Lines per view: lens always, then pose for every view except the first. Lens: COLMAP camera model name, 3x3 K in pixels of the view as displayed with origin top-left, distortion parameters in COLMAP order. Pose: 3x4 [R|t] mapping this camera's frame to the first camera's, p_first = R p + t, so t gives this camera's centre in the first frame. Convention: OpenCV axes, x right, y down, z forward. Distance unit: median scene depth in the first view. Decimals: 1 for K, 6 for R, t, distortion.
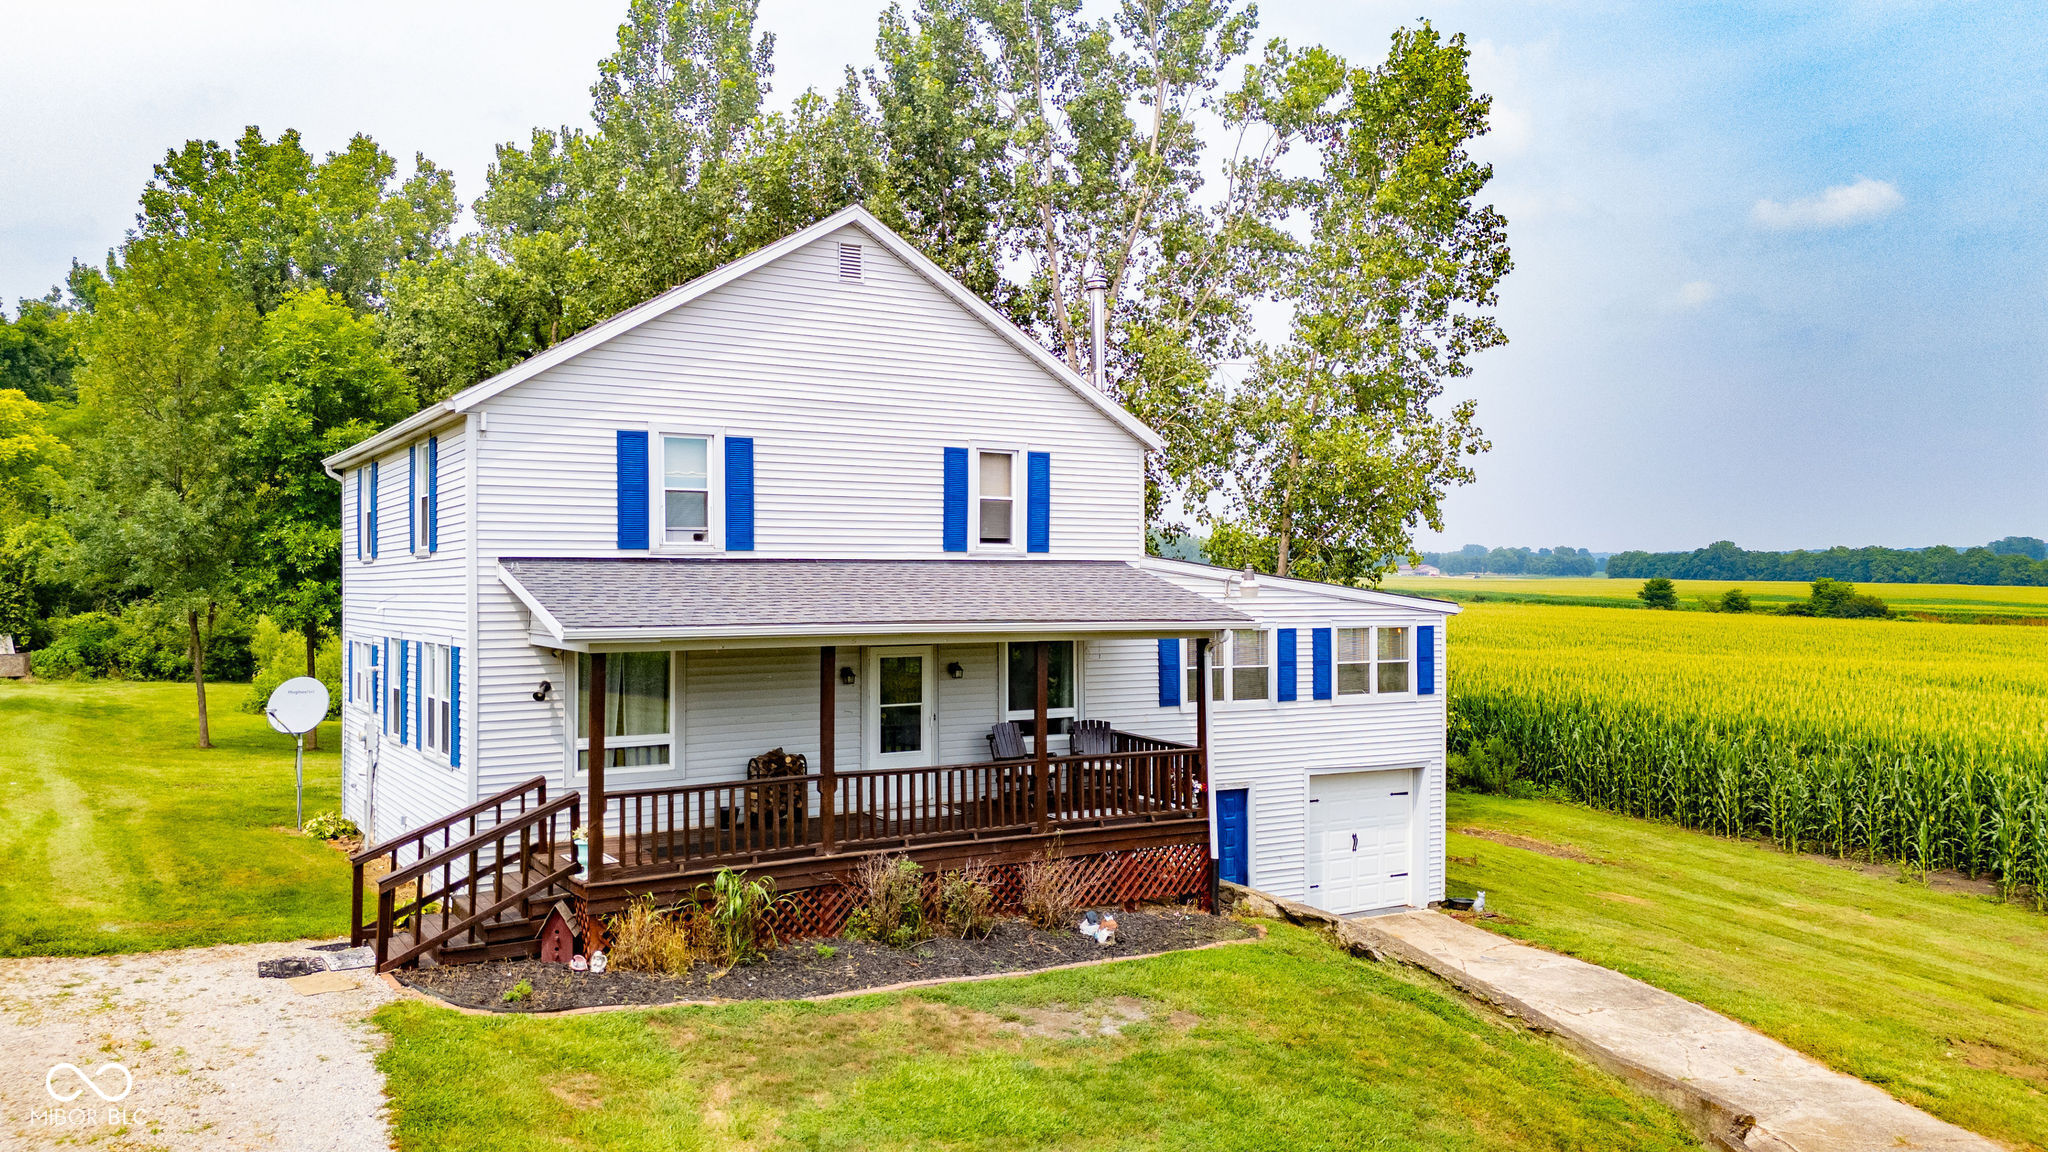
lens RADIAL K [[1322.1, 0, 874.5], [0, 1322.1, 566.7], [0, 0, 1]] dist [0.072530, -0.051051]
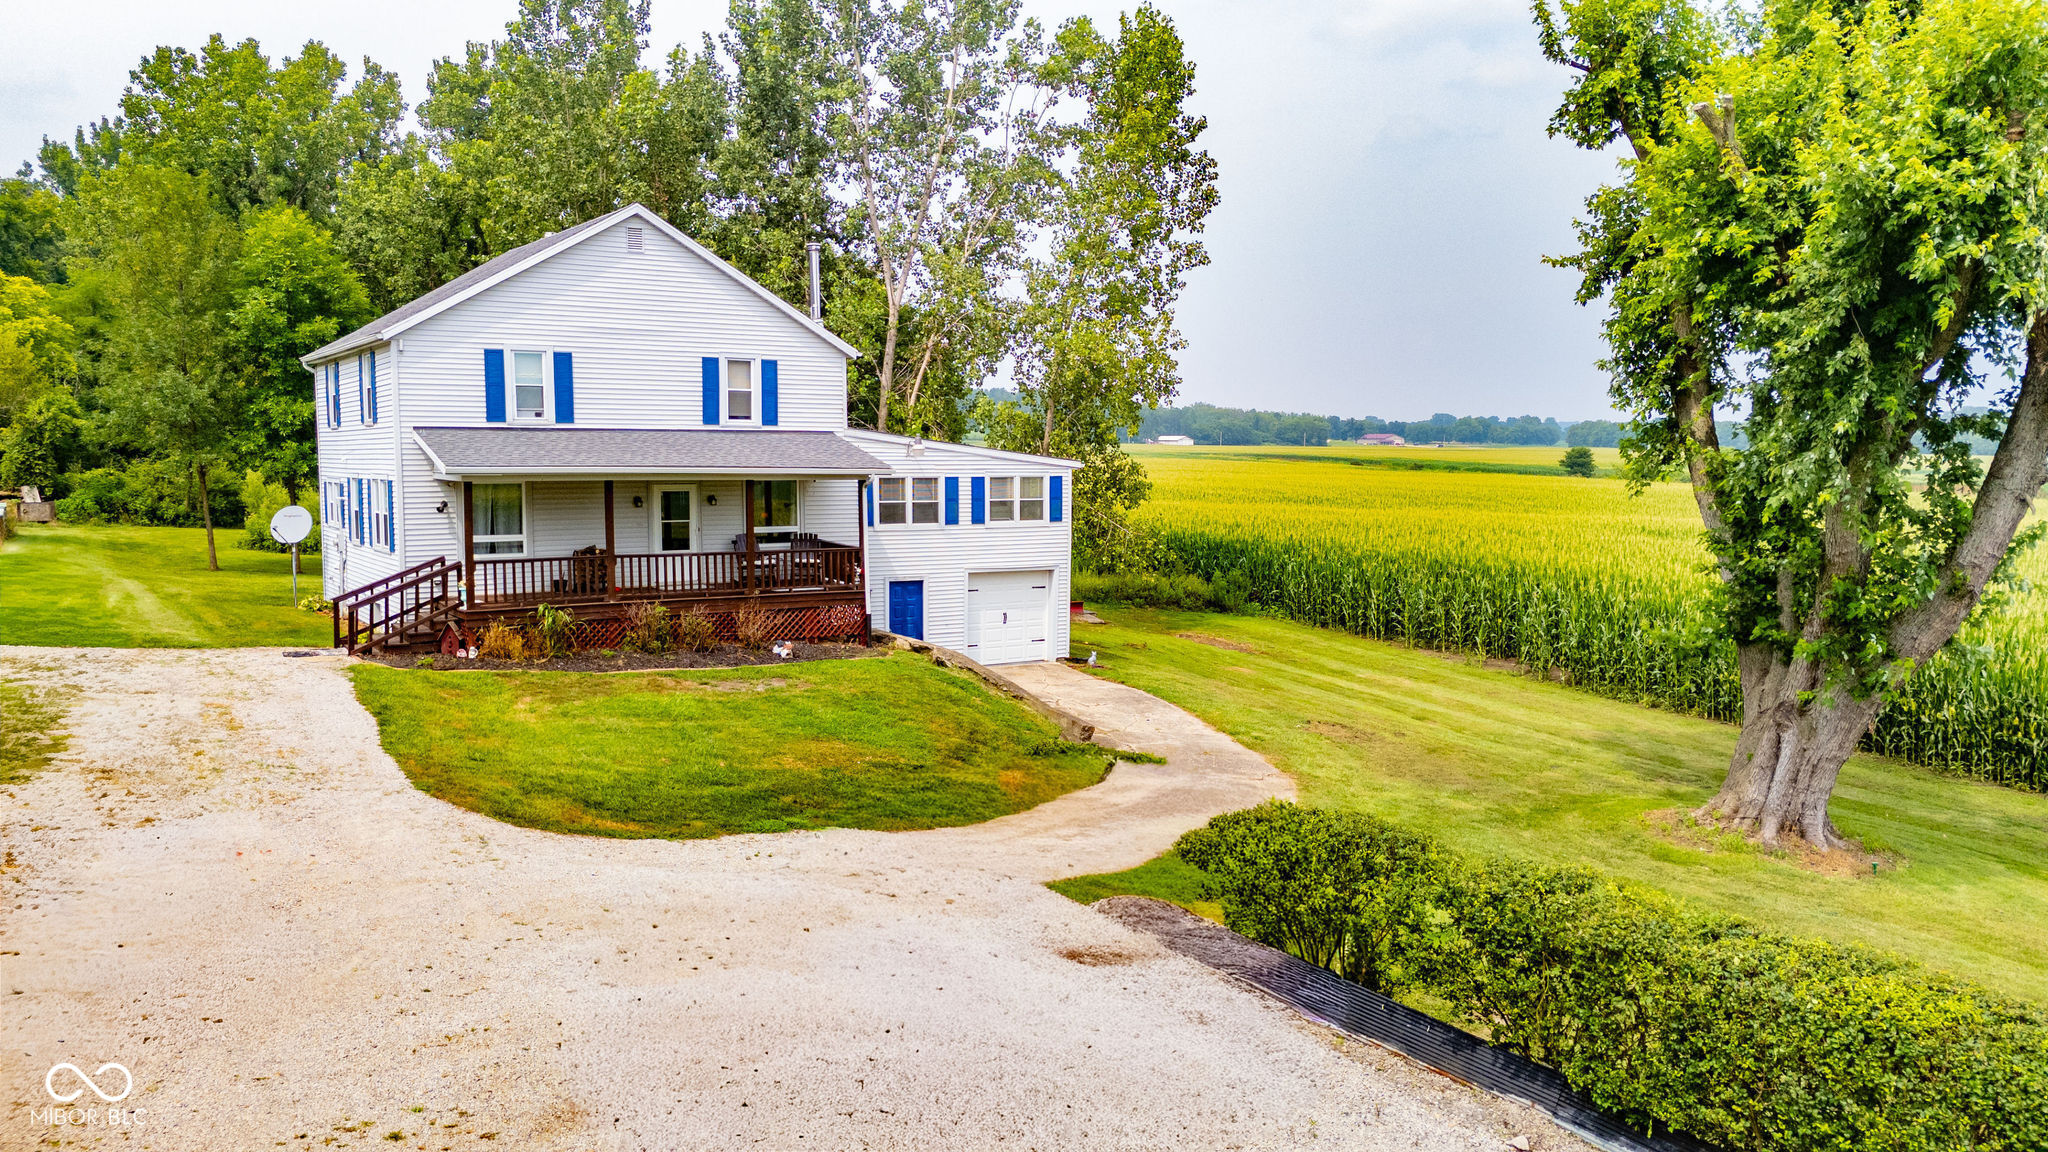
lens RADIAL K [[1322.1, 0, 874.5], [0, 1322.1, 566.7], [0, 0, 1]] dist [0.072530, -0.051051]
pose [[0.999818, 0.001652, 0.019000, 0.123491], [-0.003524, 0.995089, 0.098922, 0.000289], [-0.018744, -0.098971, 0.994914, -0.323407]]
